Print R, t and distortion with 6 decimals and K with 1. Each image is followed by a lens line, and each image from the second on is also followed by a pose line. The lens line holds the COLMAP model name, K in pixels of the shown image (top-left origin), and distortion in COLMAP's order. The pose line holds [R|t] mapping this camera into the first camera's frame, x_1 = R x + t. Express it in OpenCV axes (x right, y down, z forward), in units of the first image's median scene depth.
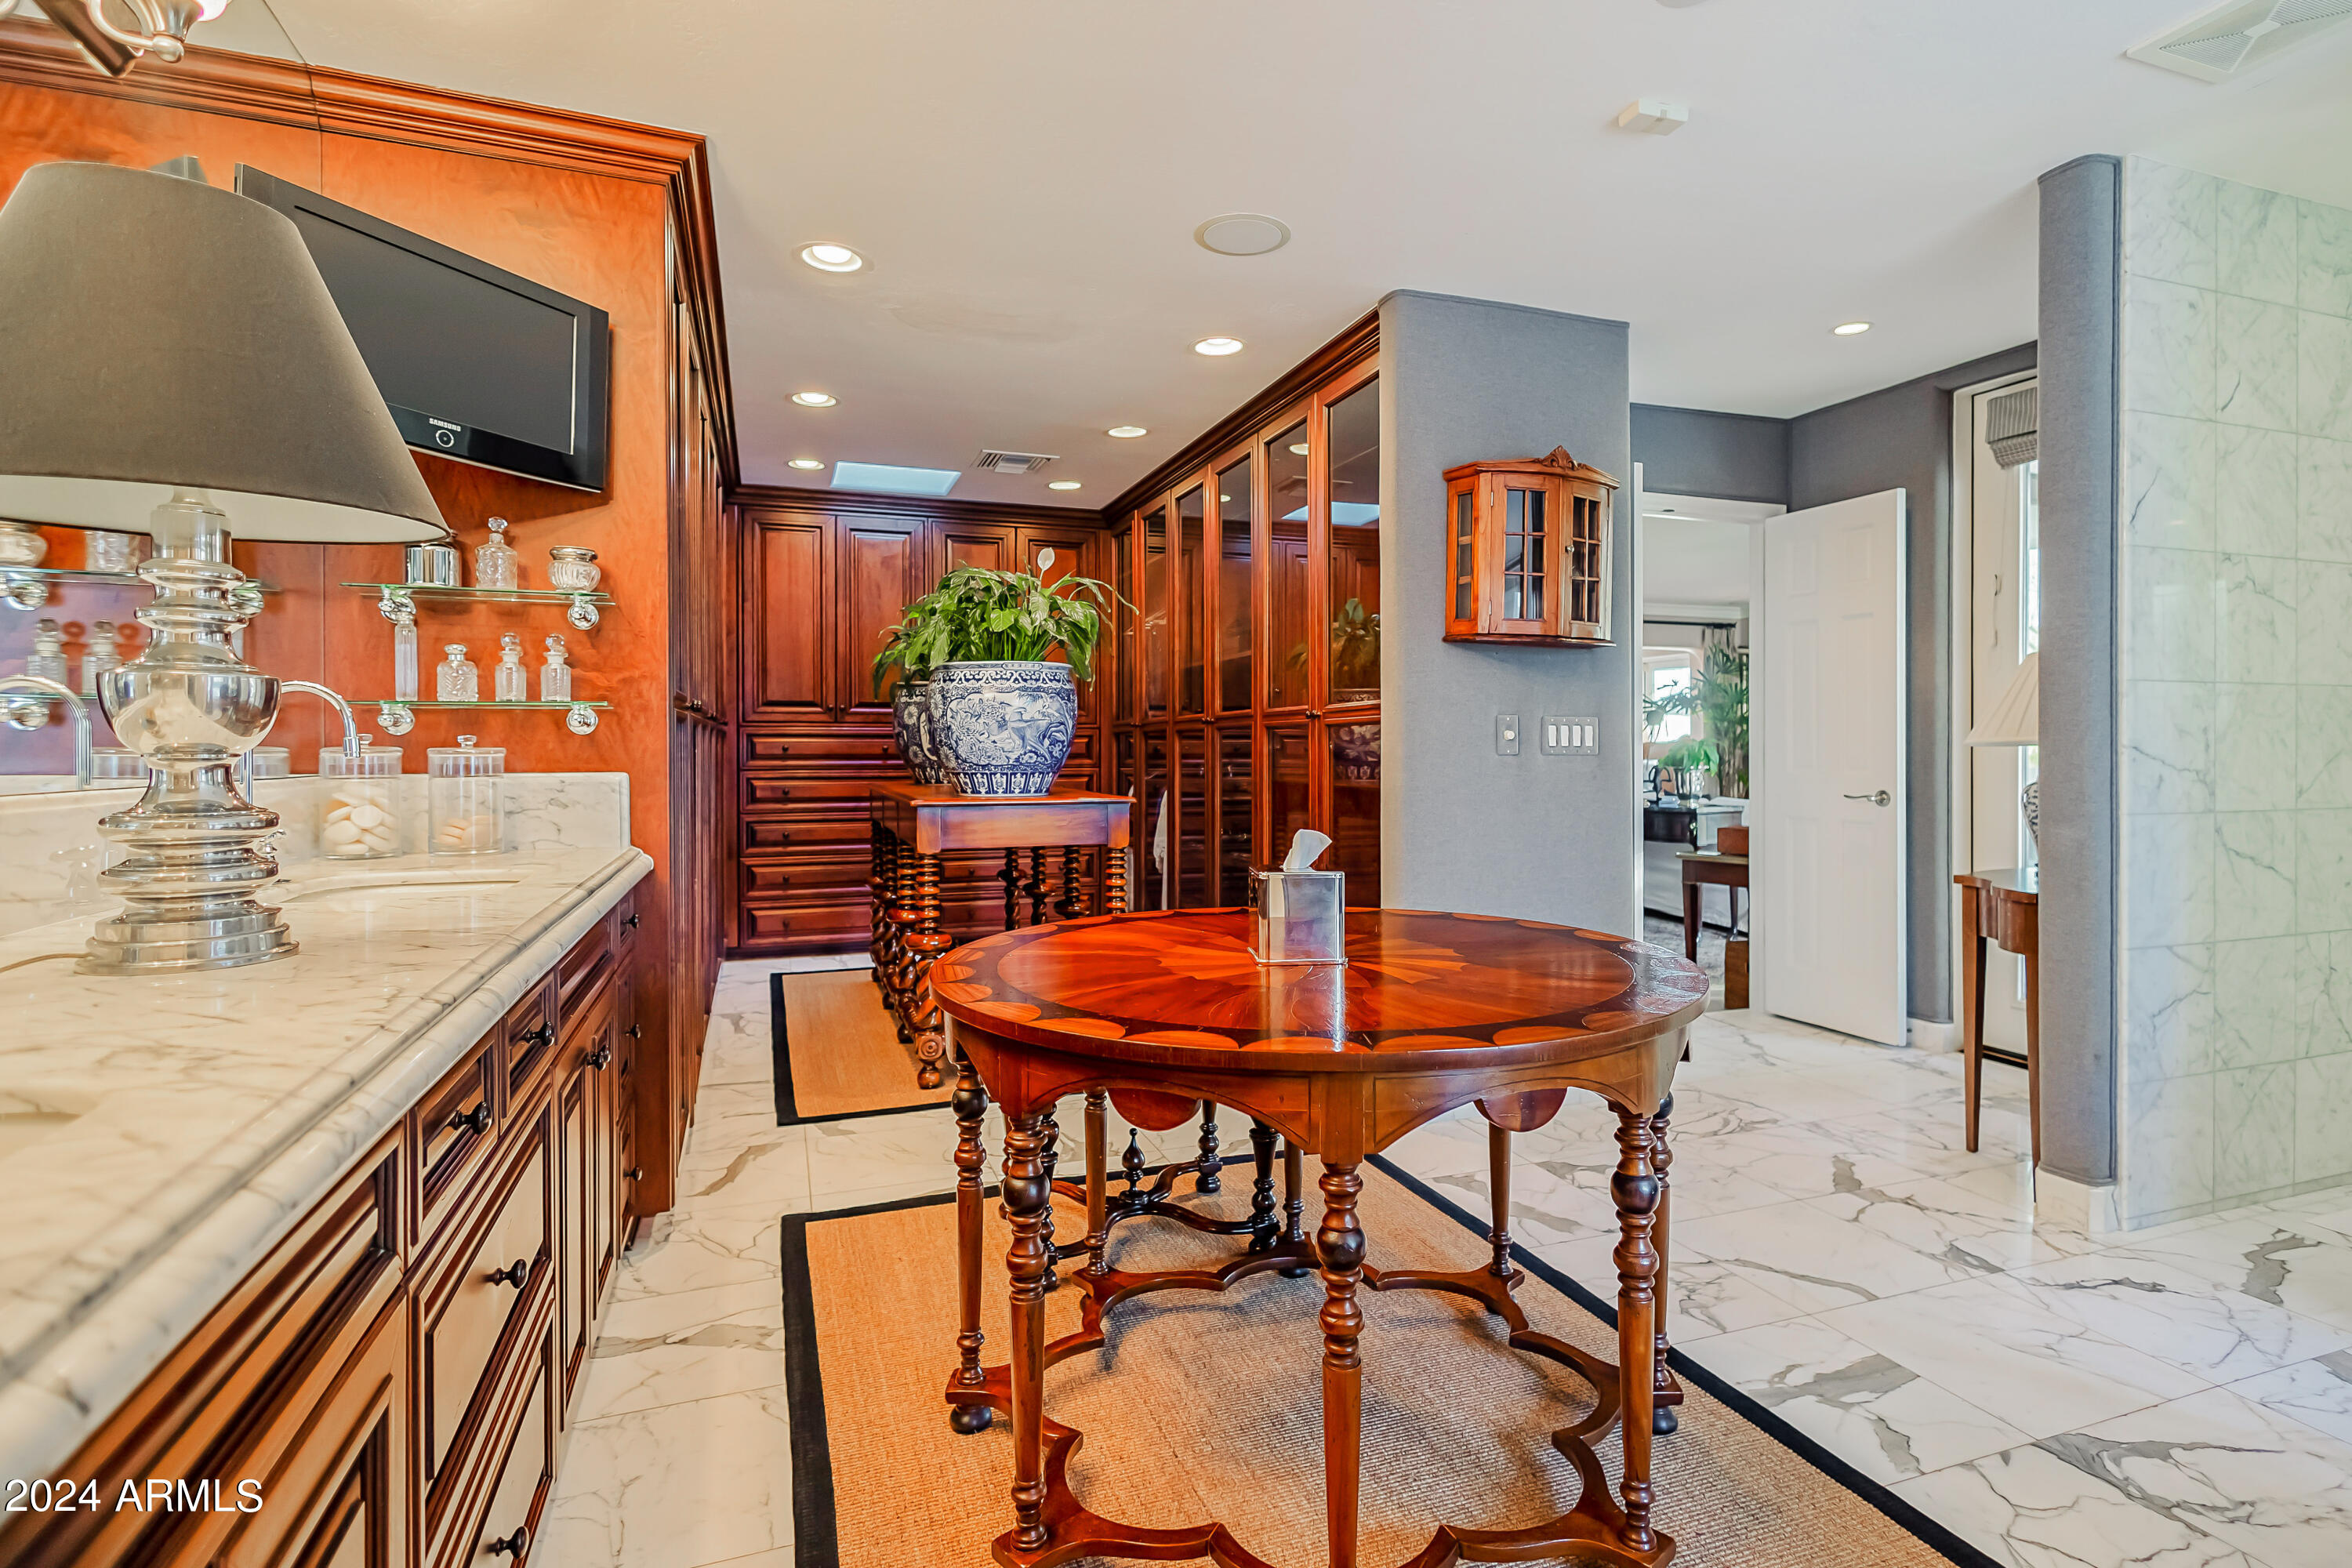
lens RADIAL K [[1204.2, 0, 1176.3], [0, 1204.2, 744.1], [0, 0, 1]] dist [-0.000177, -0.000260]
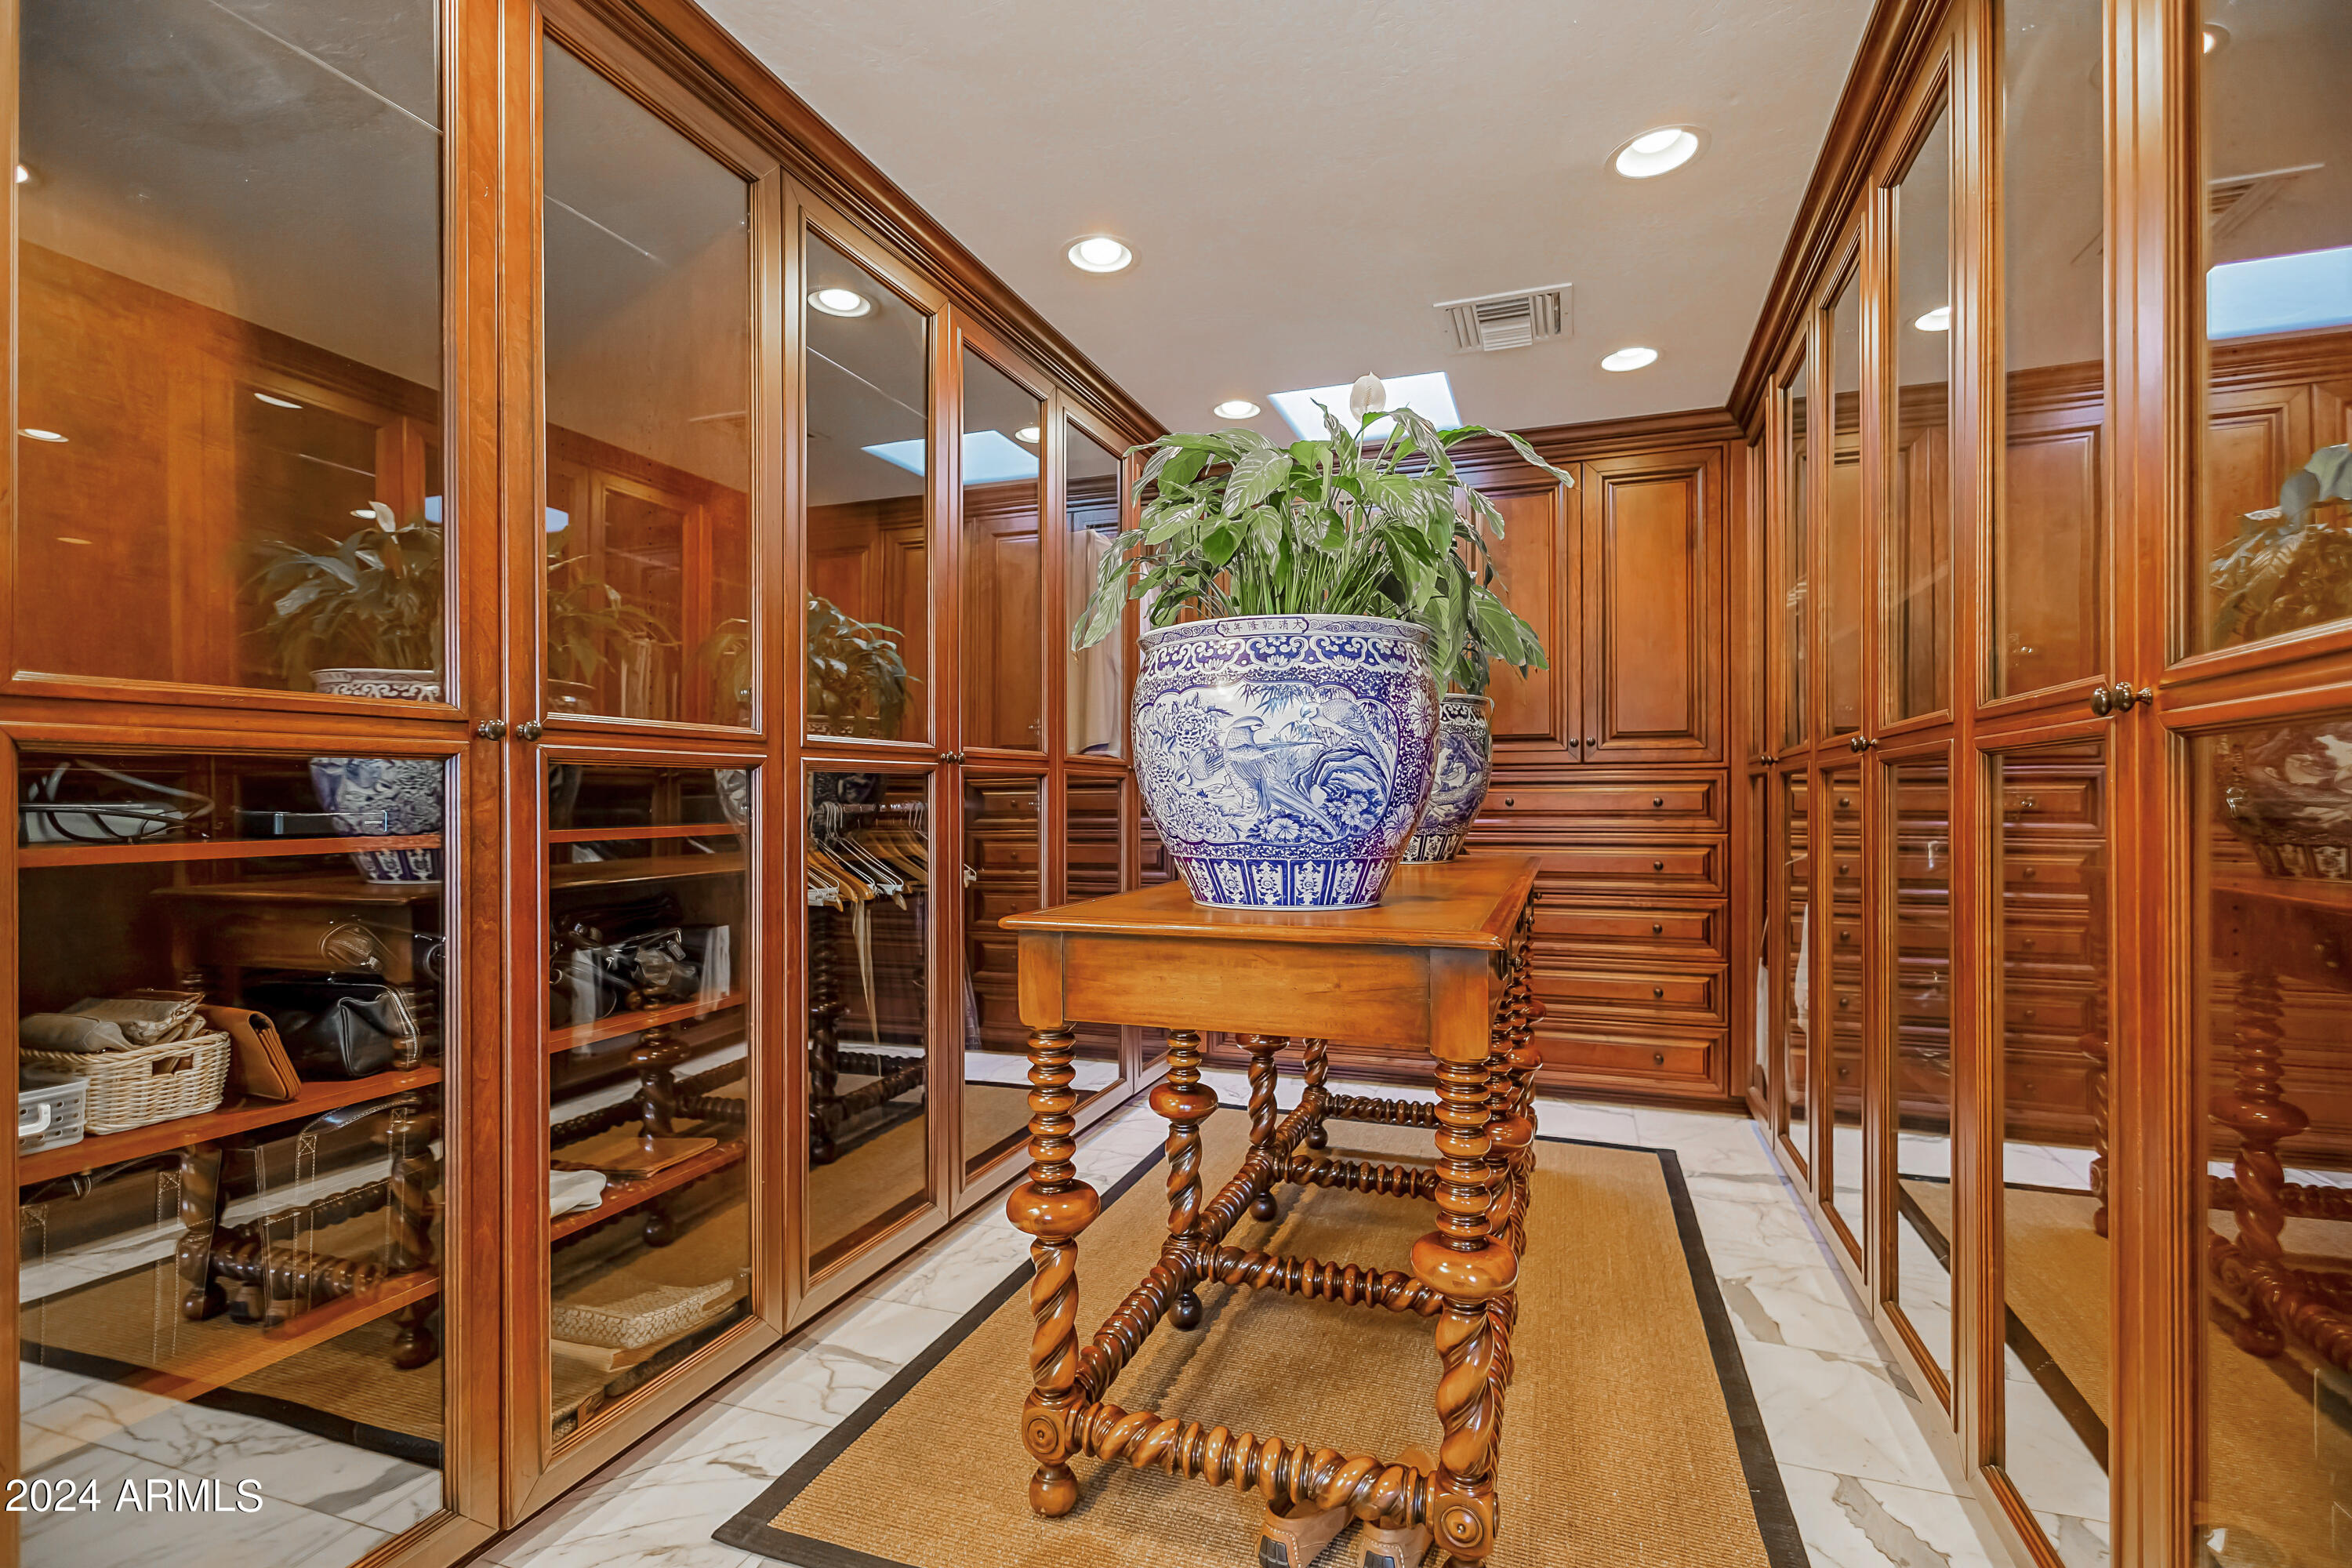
lens RADIAL K [[1096.6, 0, 1176.0], [0, 1096.6, 784.0], [0, 0, 1]] dist [0.003280, 0.000234]
pose [[0.781987, -0.009668, -0.623219, 0.101967], [0.004678, 0.999943, -0.009641, -0.001722], [0.623277, 0.004624, 0.781988, 0.651621]]
